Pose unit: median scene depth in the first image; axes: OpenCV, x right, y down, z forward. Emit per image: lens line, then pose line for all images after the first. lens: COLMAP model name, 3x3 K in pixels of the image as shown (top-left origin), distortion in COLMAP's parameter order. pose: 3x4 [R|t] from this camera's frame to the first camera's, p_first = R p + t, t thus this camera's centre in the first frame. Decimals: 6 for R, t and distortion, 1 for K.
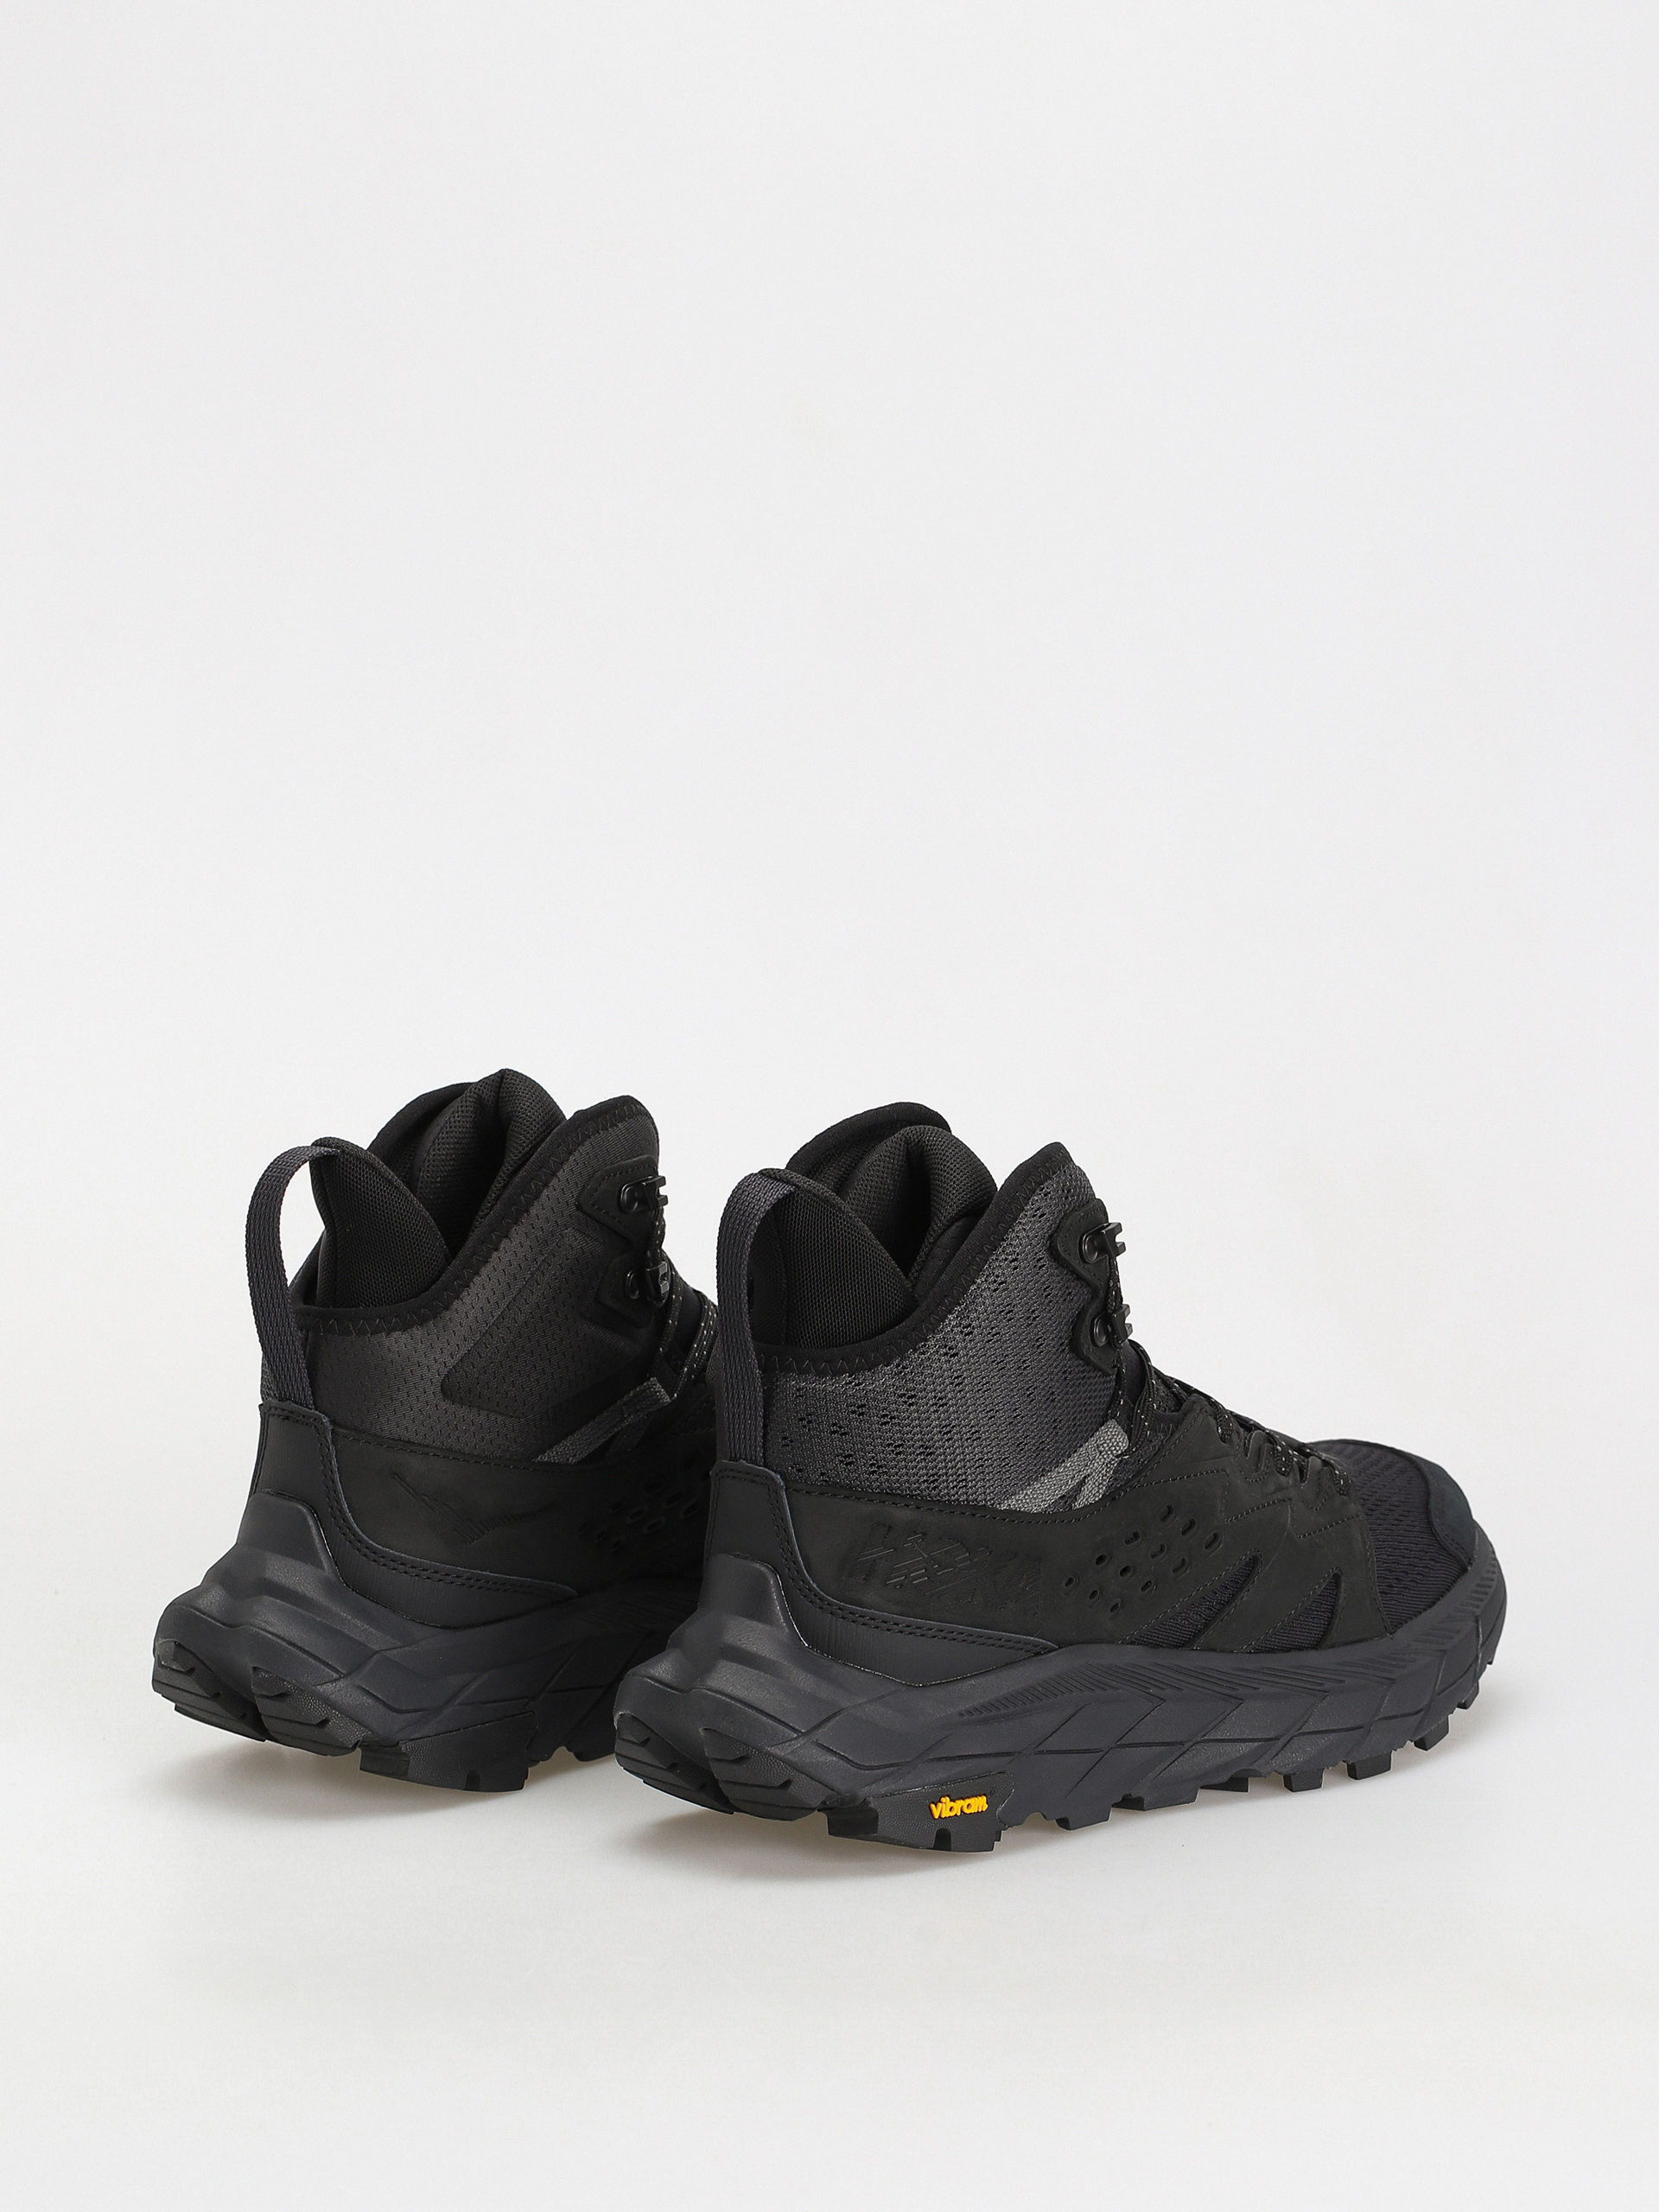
lens RADIAL K [[7432.2, 0, 829.5], [0, 7432.2, 1106.0], [0, 0, 1]] dist [-0.338557, 14.605916]
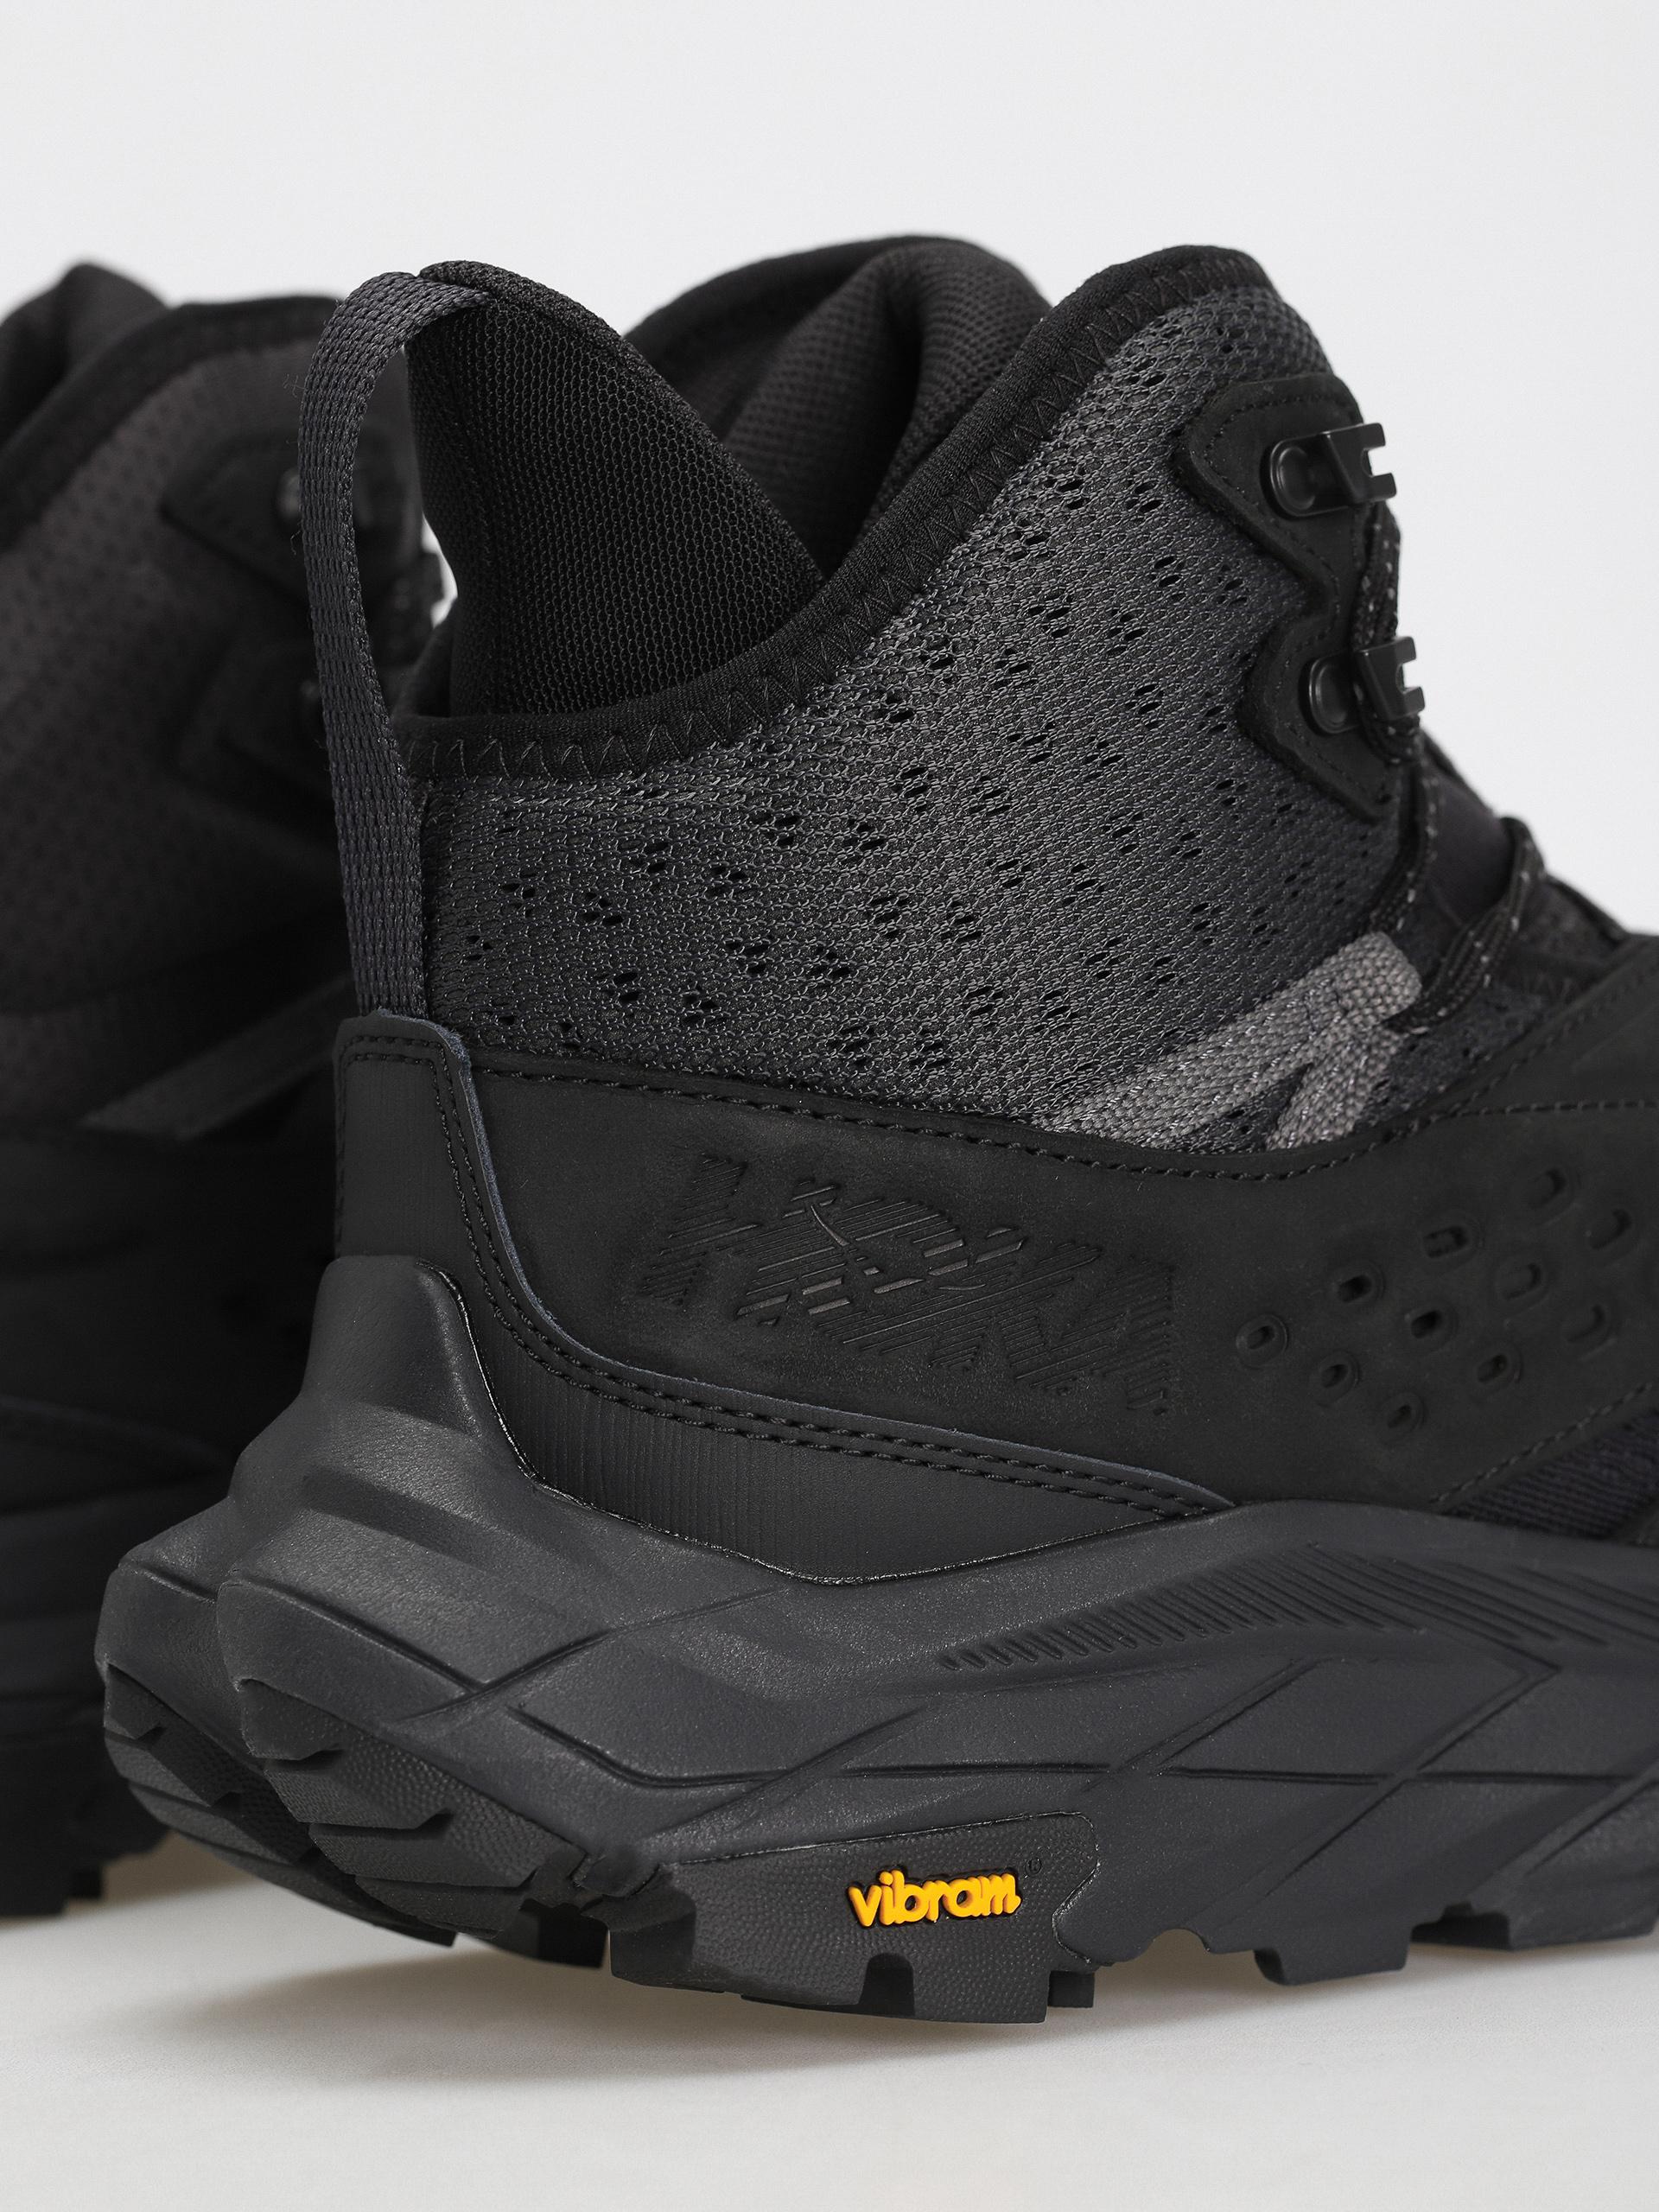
lens RADIAL K [[7432.2, 0, 829.5], [0, 7432.2, 1106.0], [0, 0, 1]] dist [-0.338557, 14.605916]
pose [[0.981092, -0.022535, -0.192228, 0.086294], [0.006530, 0.996487, -0.083492, 0.085467], [0.193434, 0.080658, 0.977792, 0.620845]]
